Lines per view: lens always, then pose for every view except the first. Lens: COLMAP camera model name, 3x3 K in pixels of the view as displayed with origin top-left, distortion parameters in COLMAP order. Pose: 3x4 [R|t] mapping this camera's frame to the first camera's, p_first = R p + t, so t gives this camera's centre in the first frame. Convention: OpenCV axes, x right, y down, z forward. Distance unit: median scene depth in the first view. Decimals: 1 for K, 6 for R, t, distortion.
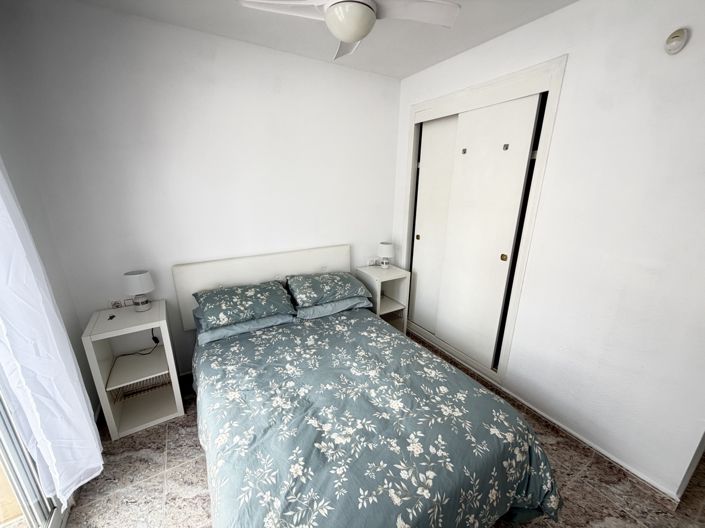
lens RADIAL K [[279.8, 0, 353.1], [0, 279.8, 264.9], [0, 0, 1]] dist [0.002607, 0.000164]
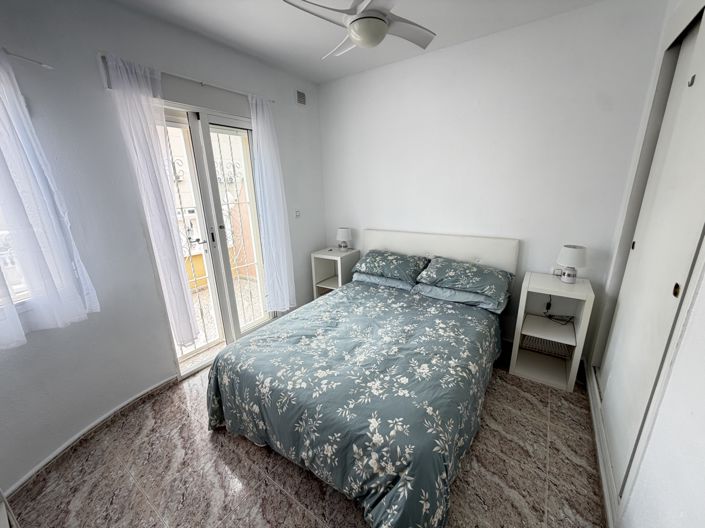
lens RADIAL K [[279.8, 0, 353.9], [0, 279.8, 265.3], [0, 0, 1]] dist [0.002607, 0.000164]
pose [[0.416342, 0.227829, -0.880201, 0.766400], [-0.226080, 0.963631, 0.142487, -0.011311], [0.880652, 0.139673, 0.452708, 0.300218]]
